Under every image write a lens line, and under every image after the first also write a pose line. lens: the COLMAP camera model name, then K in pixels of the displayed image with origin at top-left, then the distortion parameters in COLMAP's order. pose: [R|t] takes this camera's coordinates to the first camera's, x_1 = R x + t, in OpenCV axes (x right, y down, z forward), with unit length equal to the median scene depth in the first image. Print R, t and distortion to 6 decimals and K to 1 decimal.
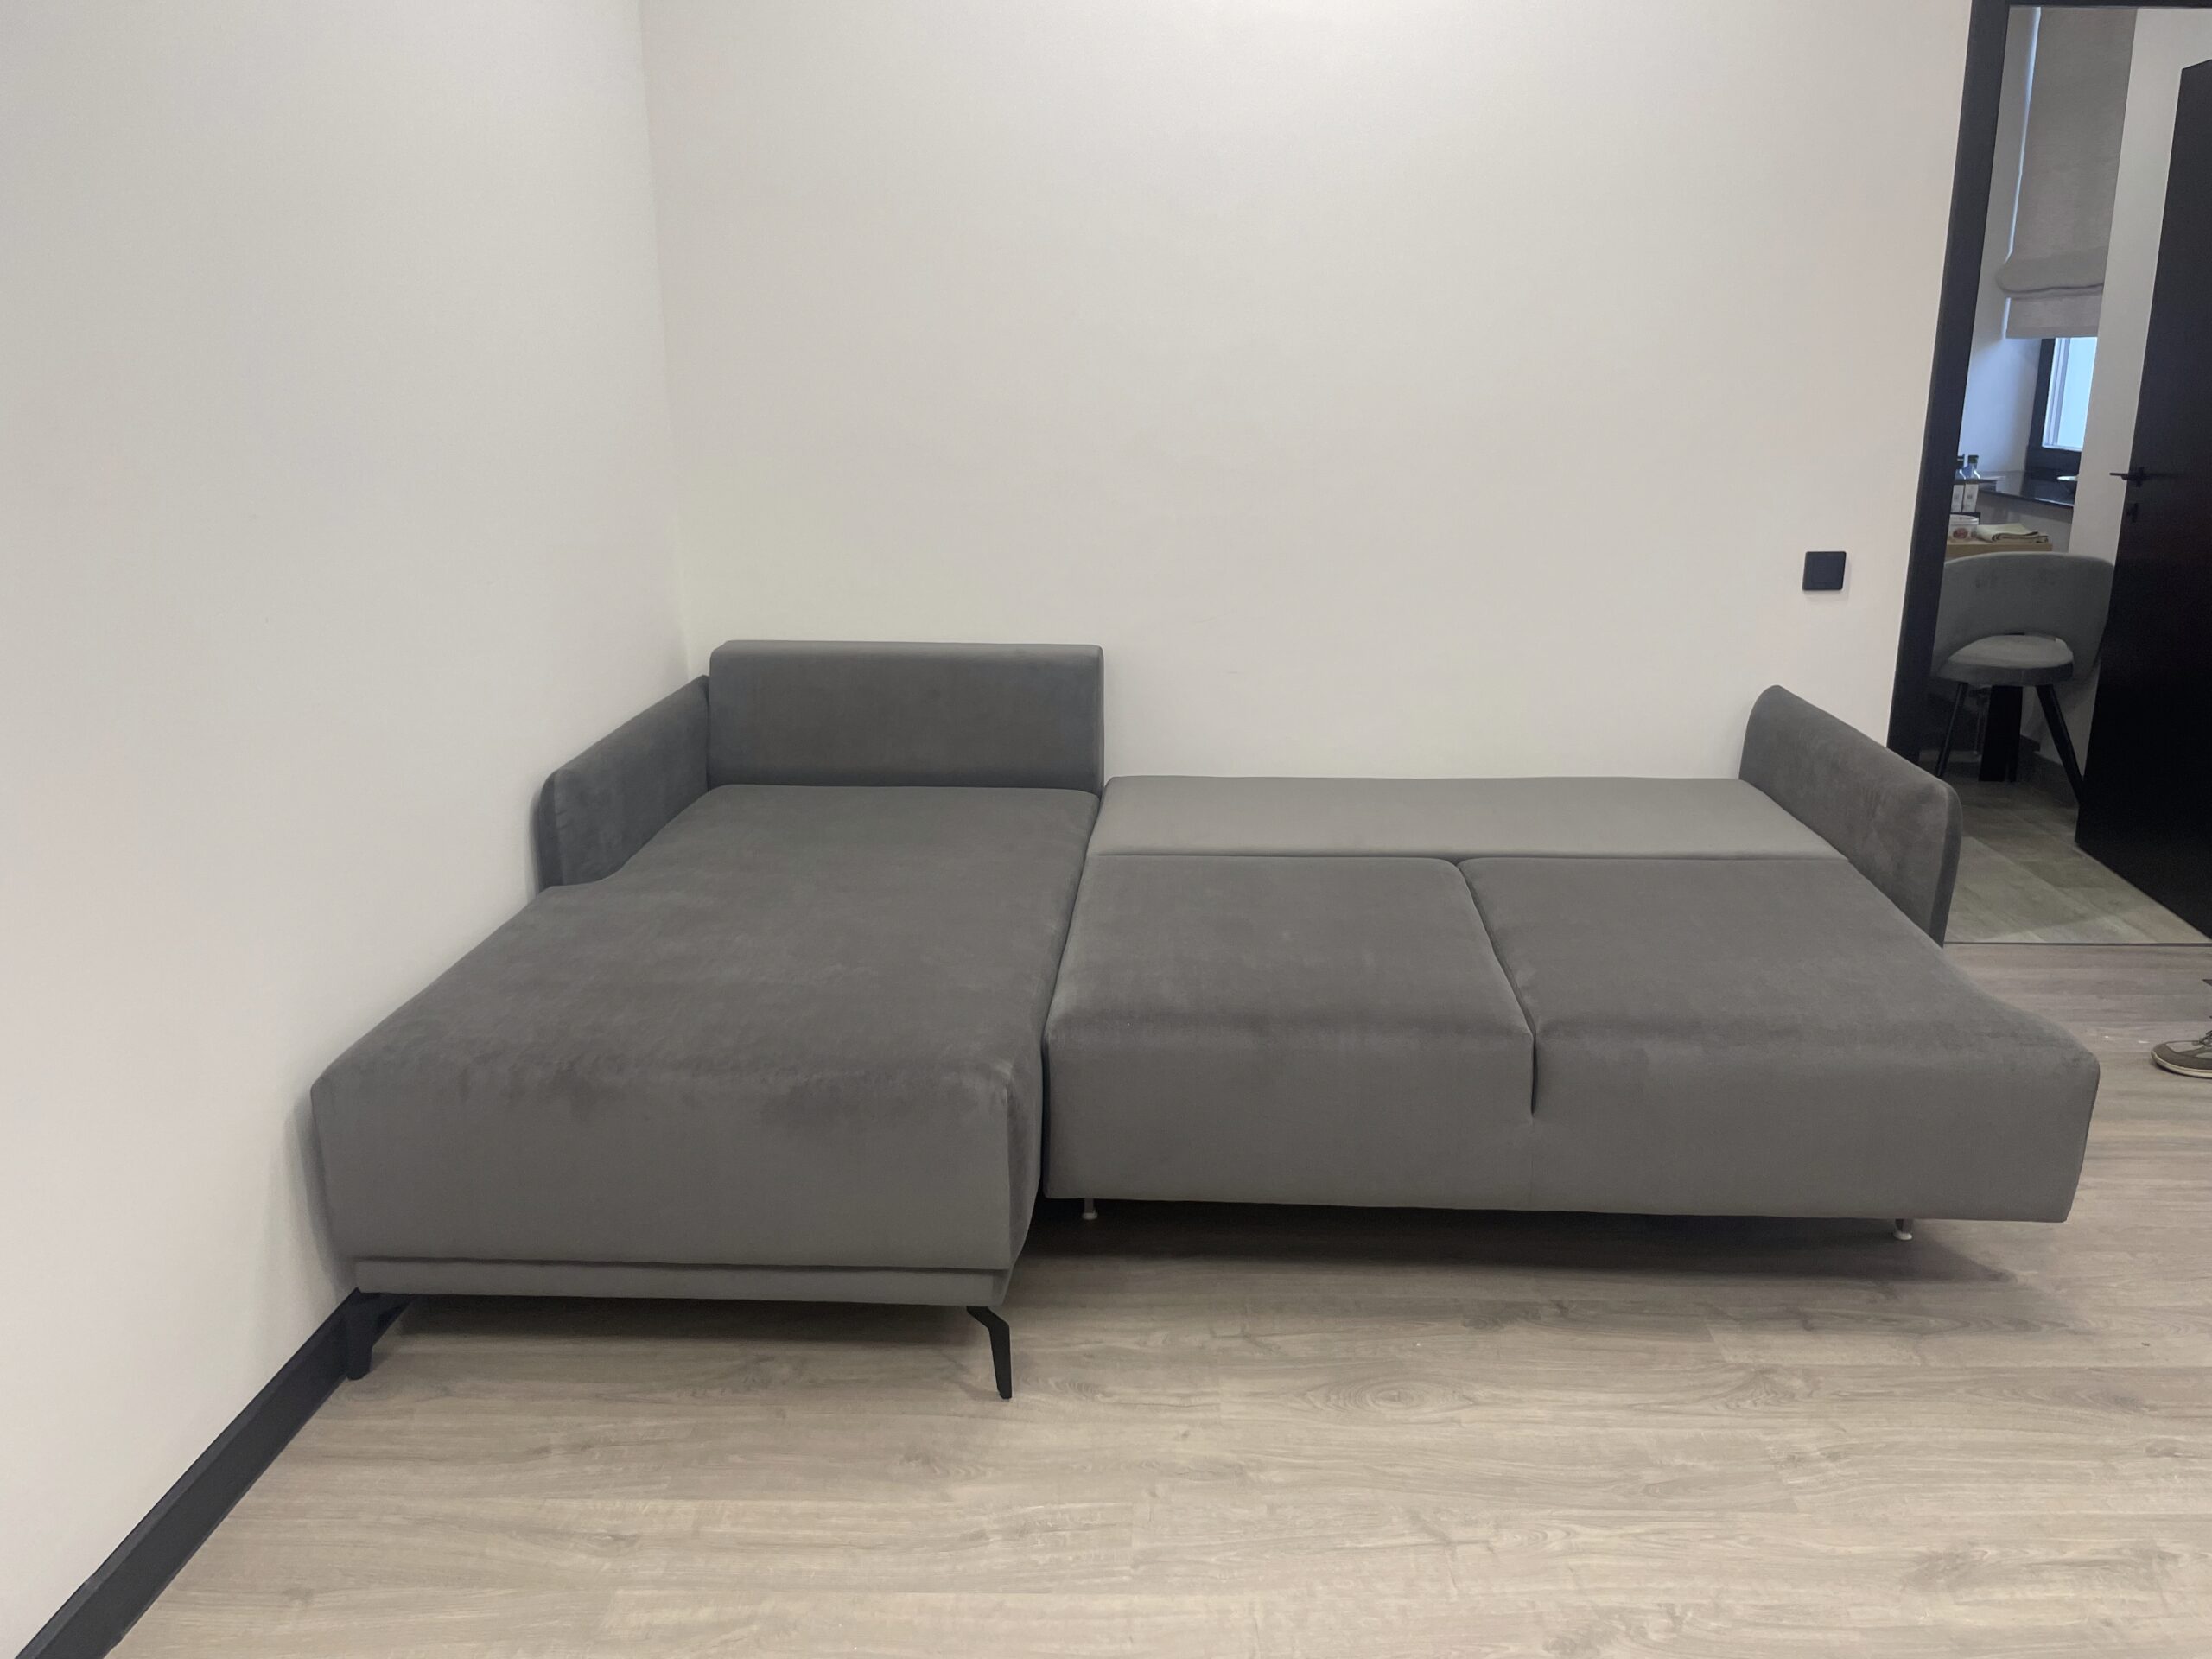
lens RADIAL K [[1693.6, 0, 1112.6], [0, 1693.6, 838.7], [0, 0, 1]] dist [0.011526, -0.056582]
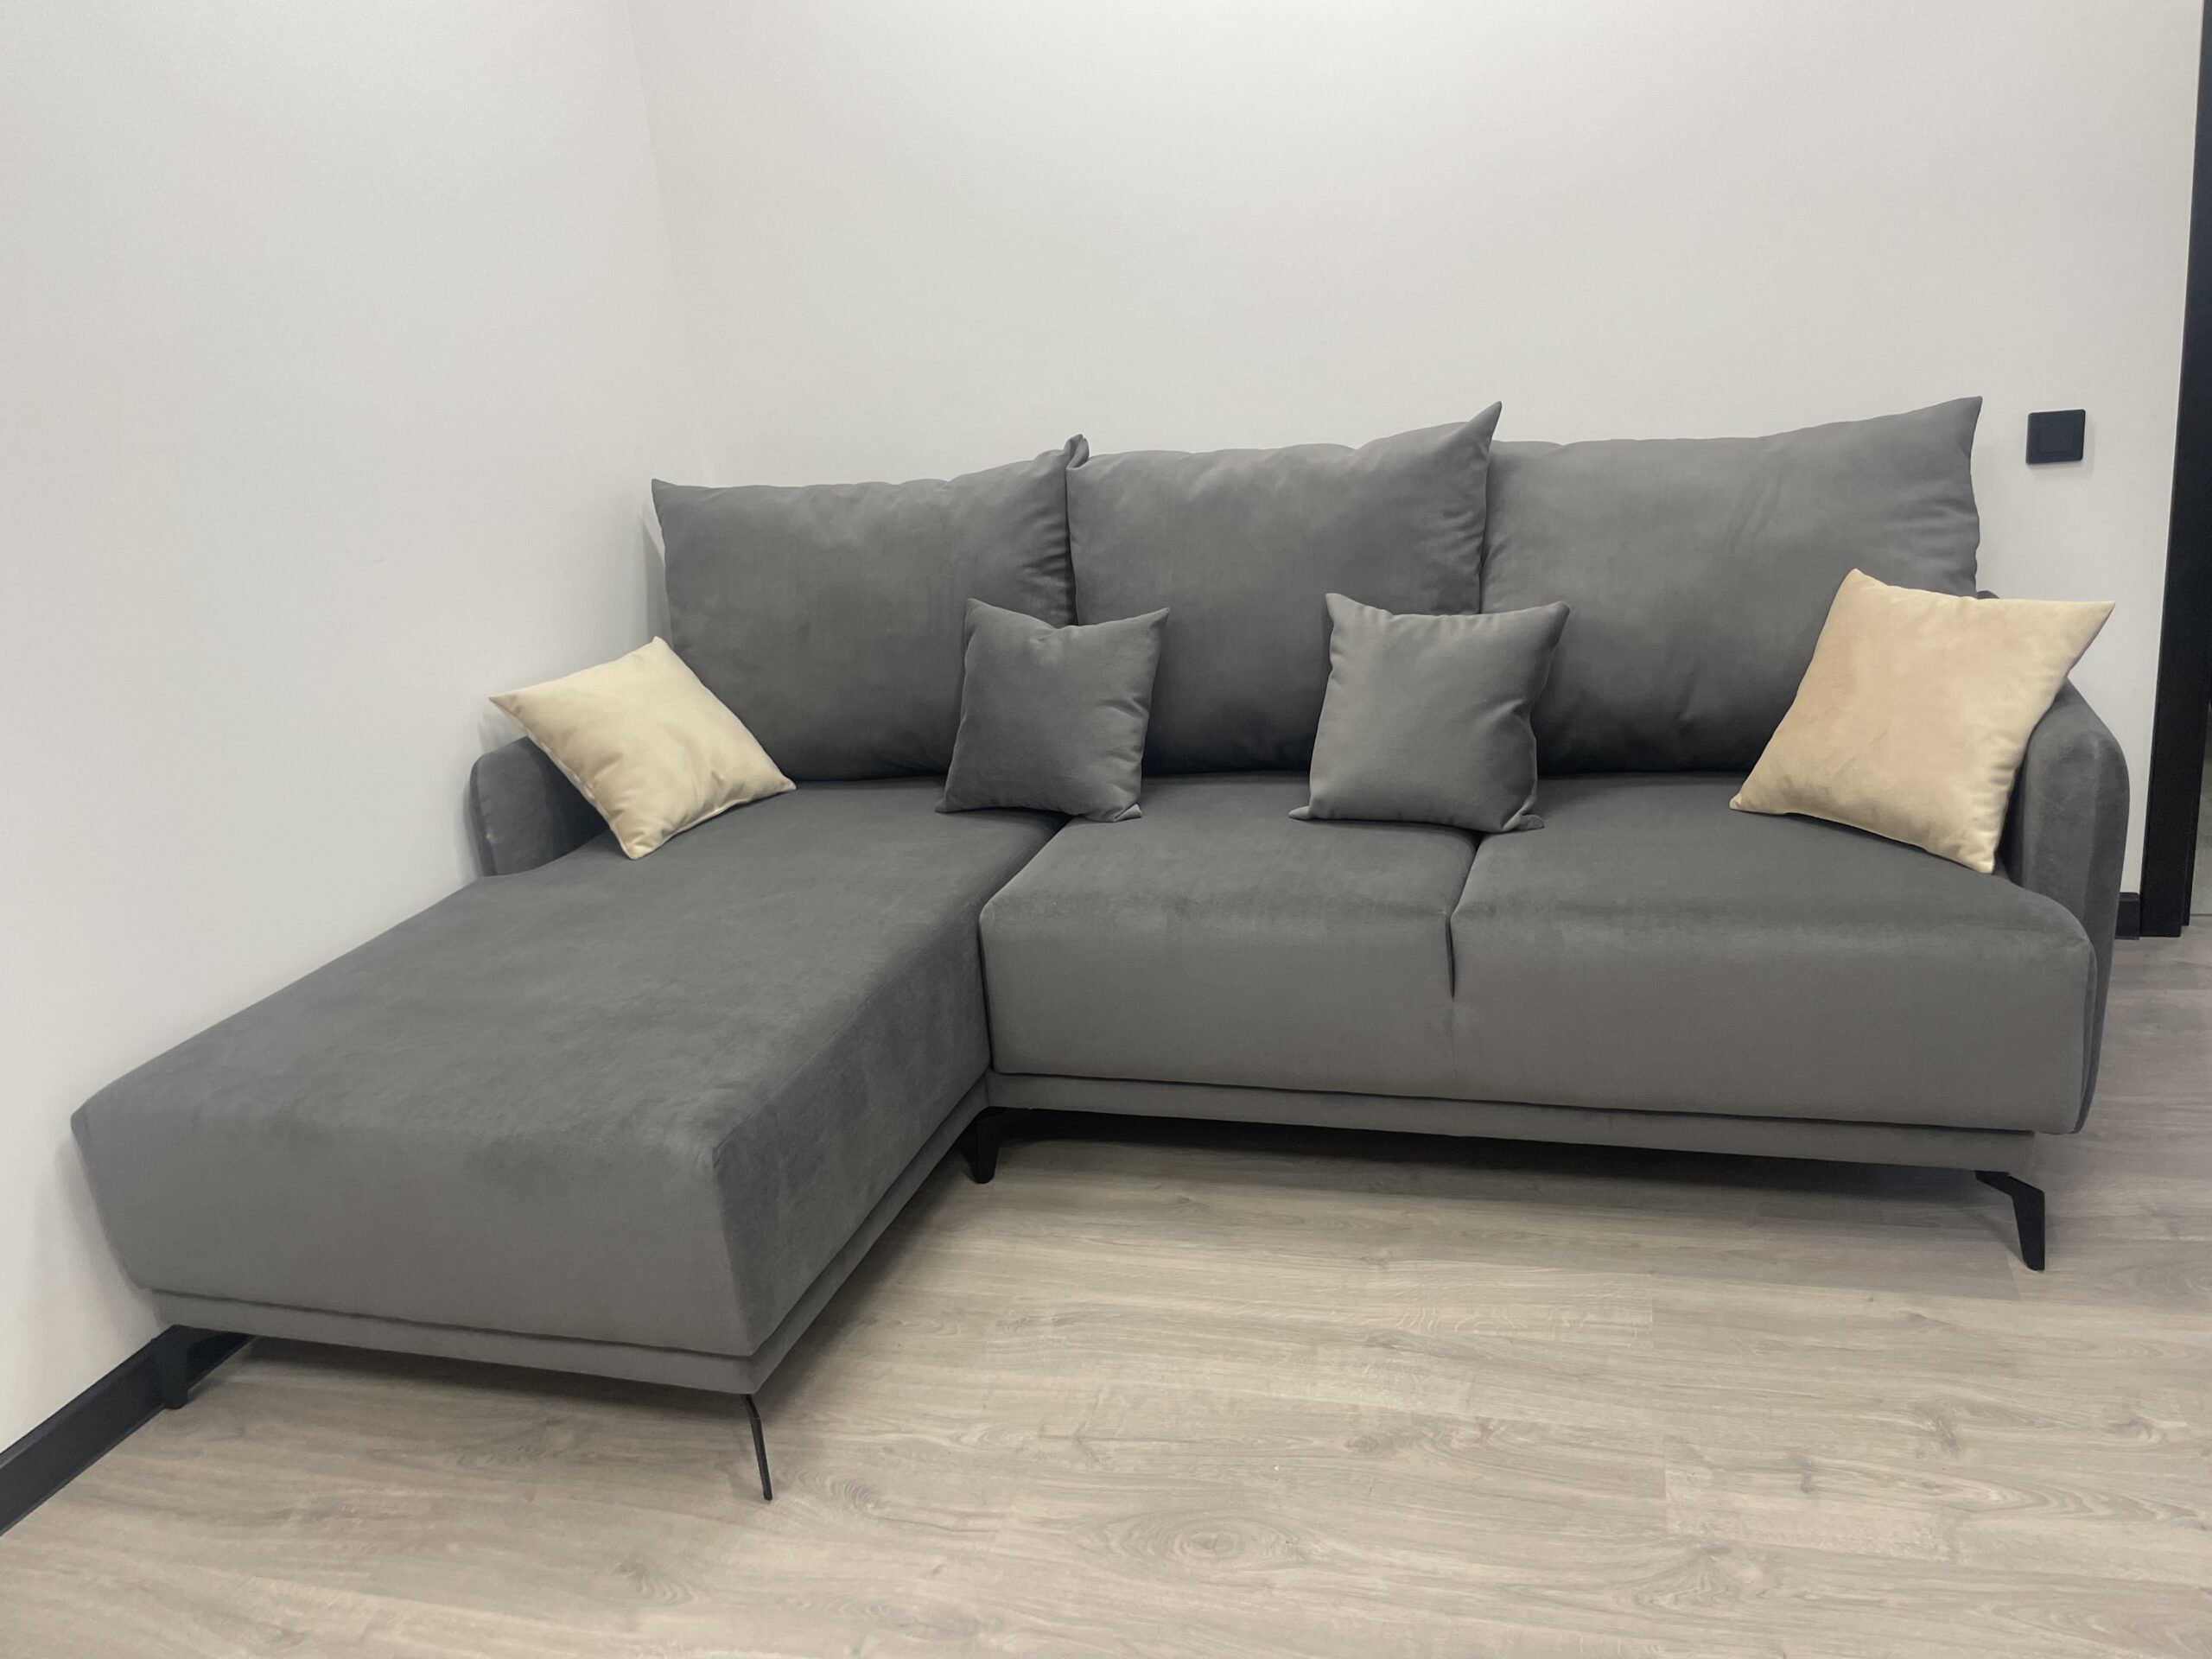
lens RADIAL K [[1693.6, 0, 1122.3], [0, 1693.6, 818.9], [0, 0, 1]] dist [0.011526, -0.056582]
pose [[0.965490, -0.012865, -0.260124, 0.343665], [0.024781, 0.998786, 0.042582, -0.047060], [0.259260, -0.047559, 0.964636, 0.237984]]
